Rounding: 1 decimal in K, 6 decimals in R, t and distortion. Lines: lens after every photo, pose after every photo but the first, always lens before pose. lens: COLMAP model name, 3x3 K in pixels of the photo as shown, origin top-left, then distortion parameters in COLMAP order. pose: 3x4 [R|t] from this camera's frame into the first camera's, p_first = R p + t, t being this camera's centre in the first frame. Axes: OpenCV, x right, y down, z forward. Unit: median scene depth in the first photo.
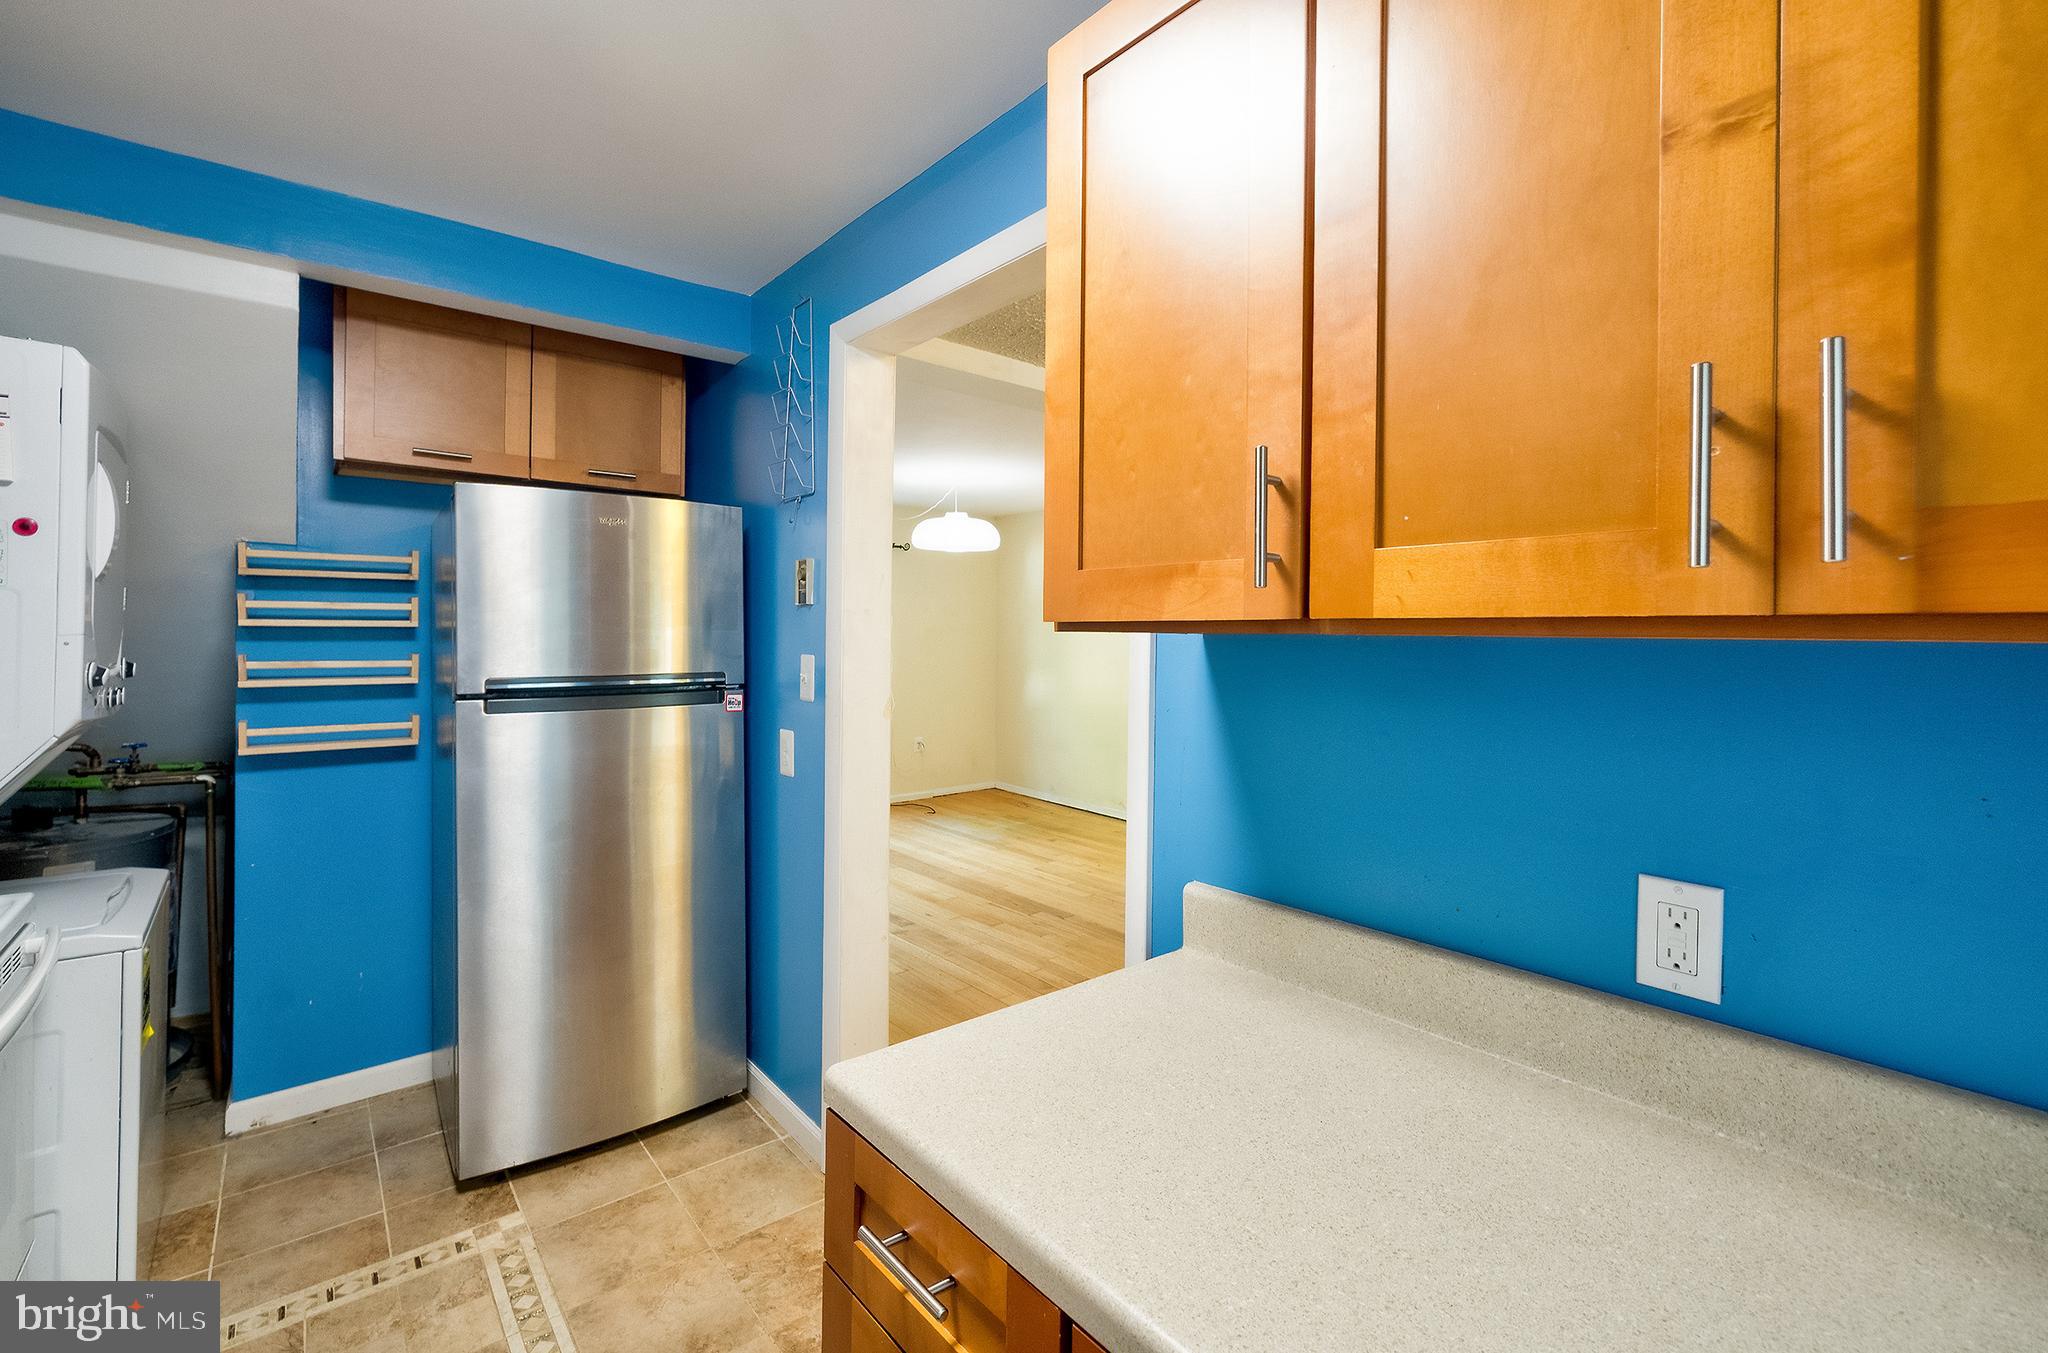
lens RADIAL K [[885.8, 0, 1022.6], [0, 885.8, 646.3], [0, 0, 1]] dist [0.012147, 0.000025]
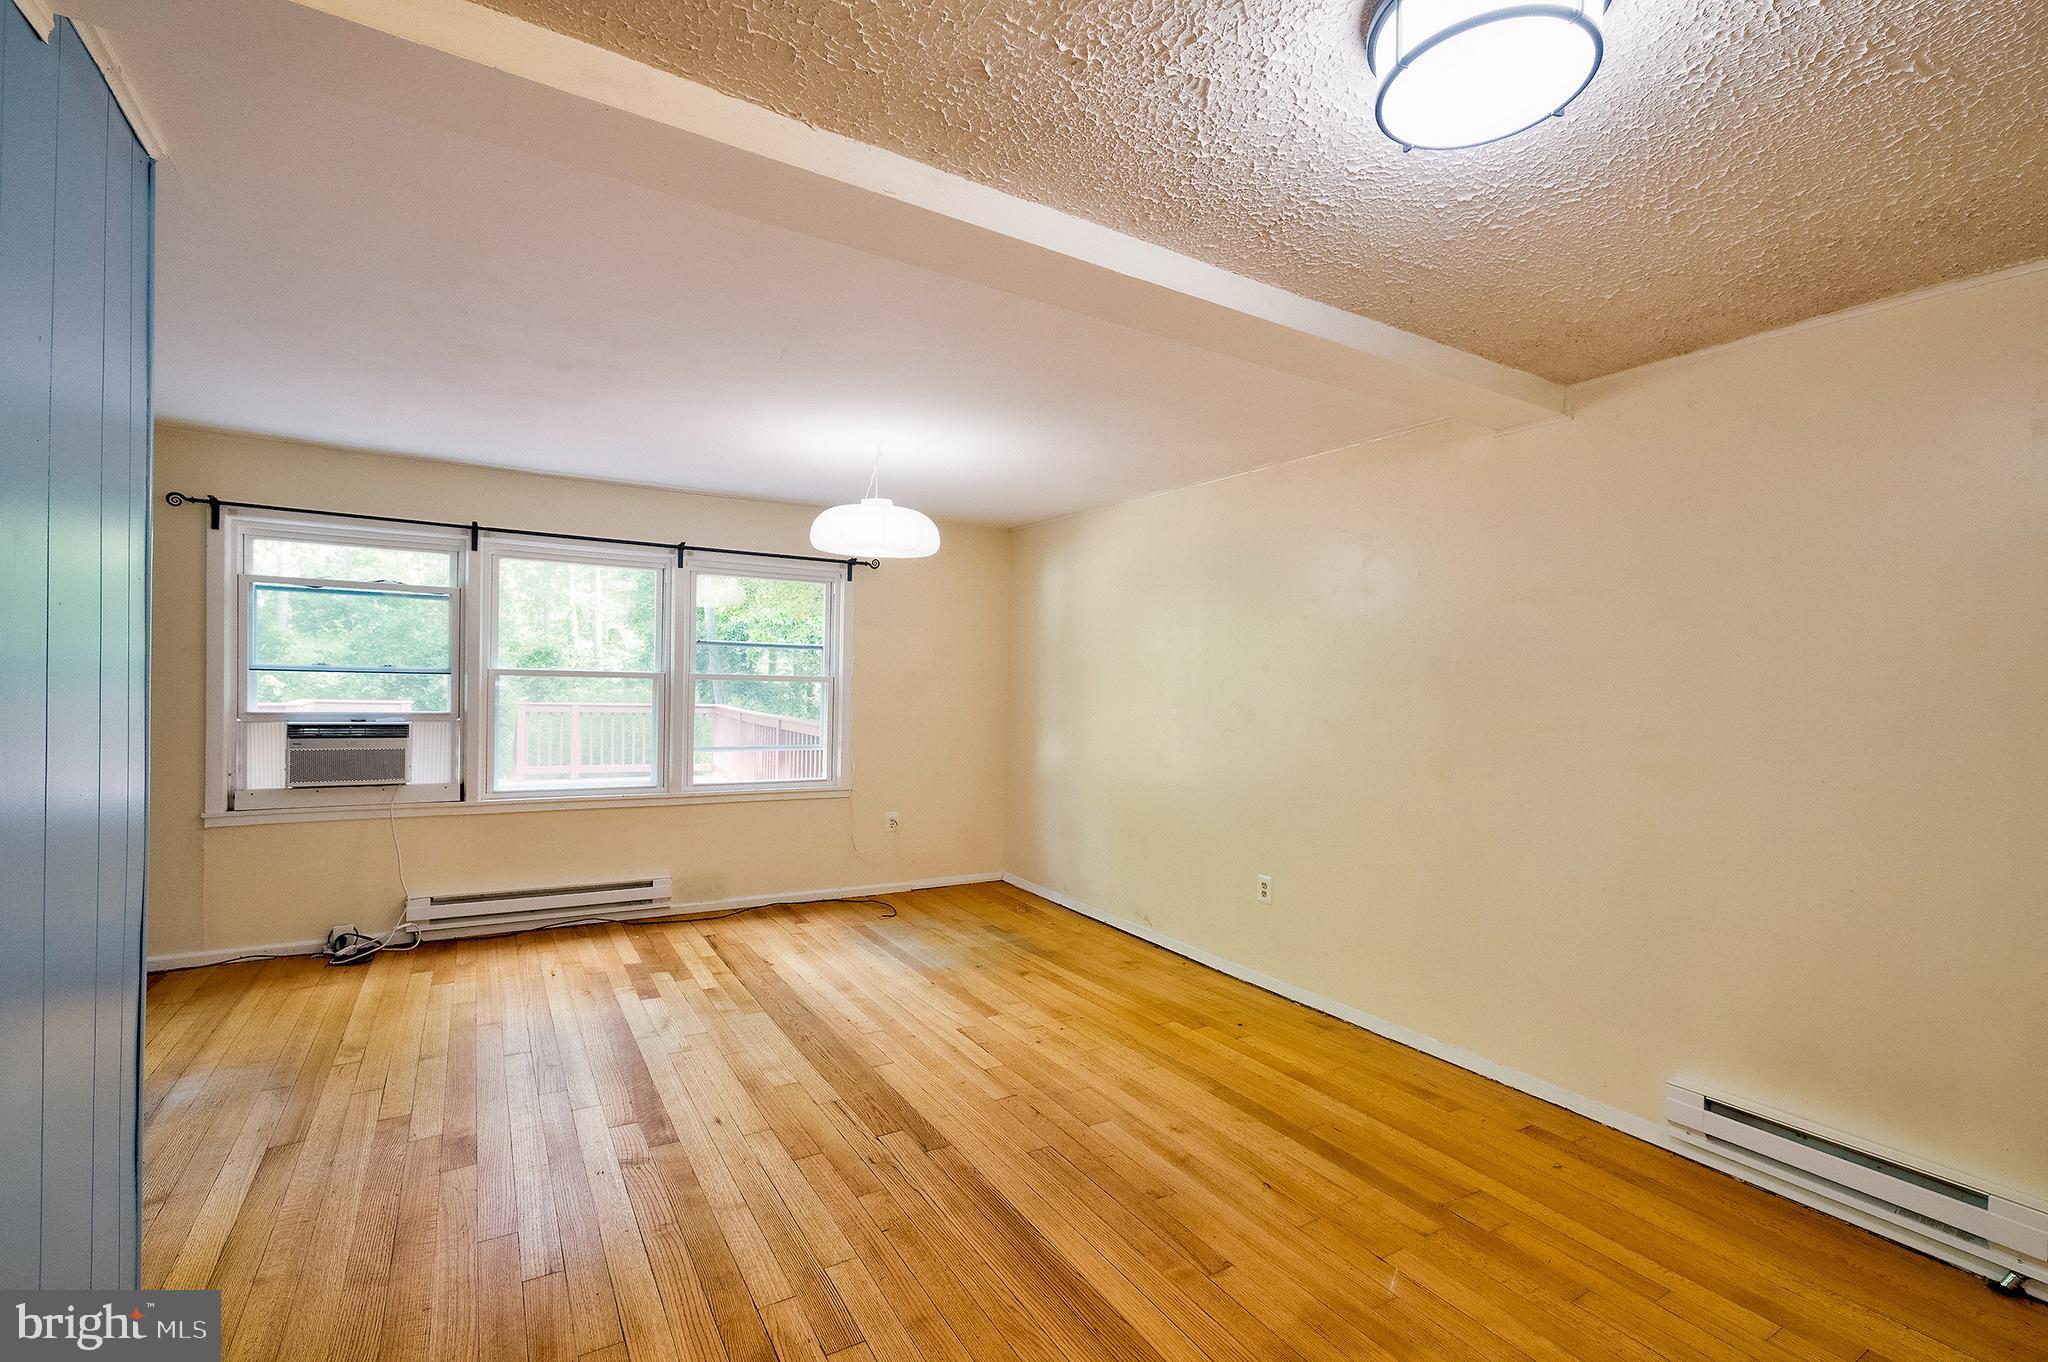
lens RADIAL K [[910.5, 0, 1024.3], [0, 910.5, 696.4], [0, 0, 1]] dist [0.000232, 0.000172]
pose [[0.988254, 0.022315, -0.151180, 0.180096], [-0.023415, 0.999711, -0.005499, 0.005930], [0.151014, 0.008974, 0.988491, 0.376309]]
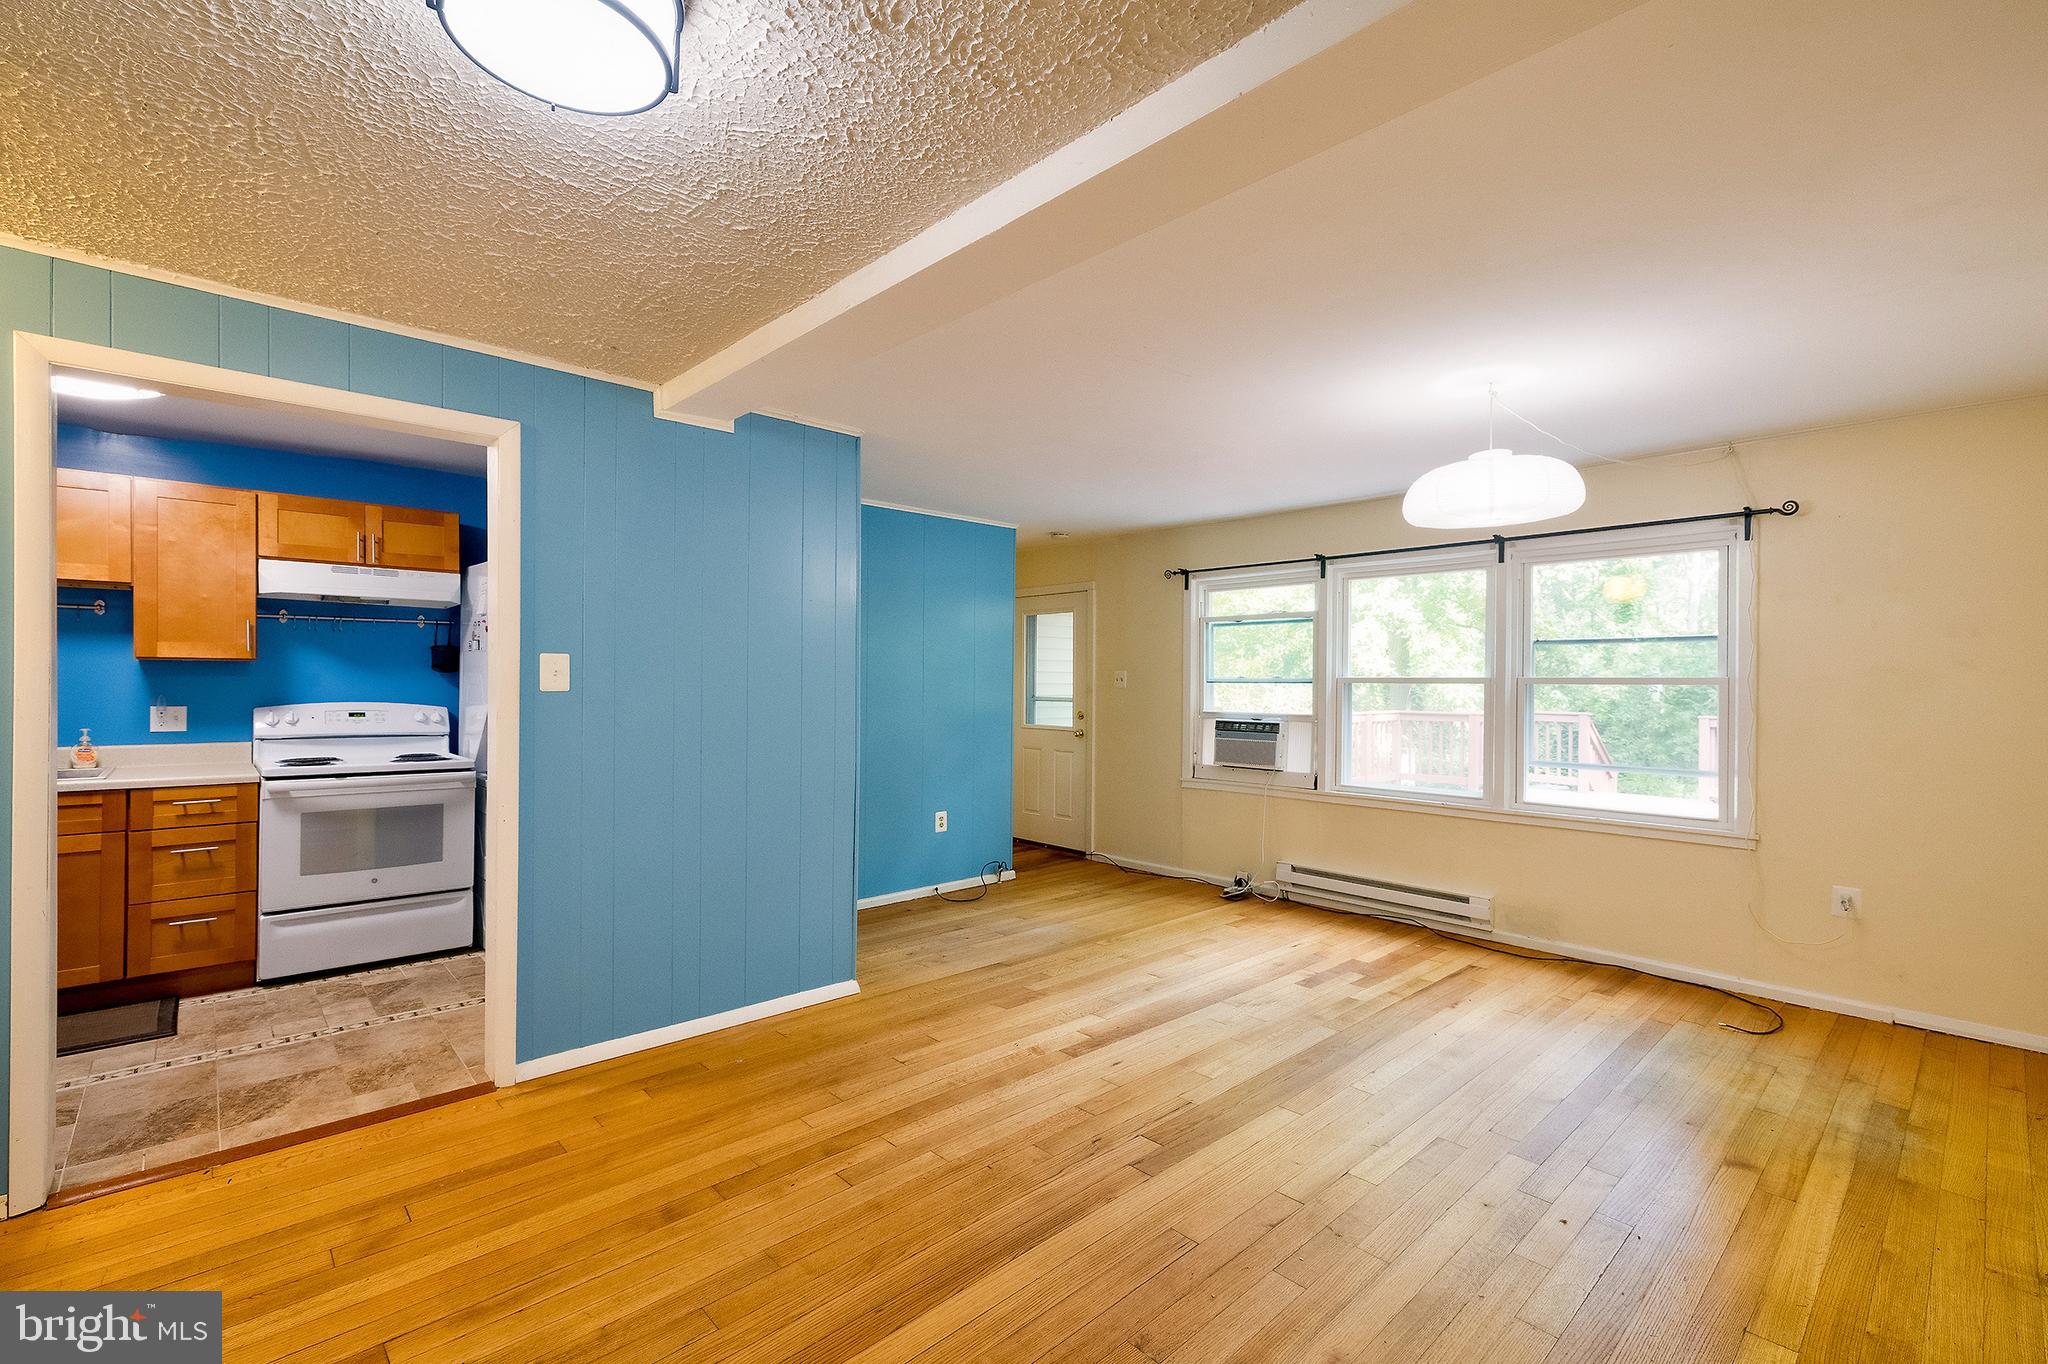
lens RADIAL K [[899.5, 0, 1024.0], [0, 899.5, 682.0], [0, 0, 1]] dist [0.002052, 0.000106]
pose [[0.052872, 0.000197, -0.998601, 0.569895], [-0.022992, 0.999735, -0.001020, -0.000500], [0.998337, 0.023014, 0.052862, 0.822680]]
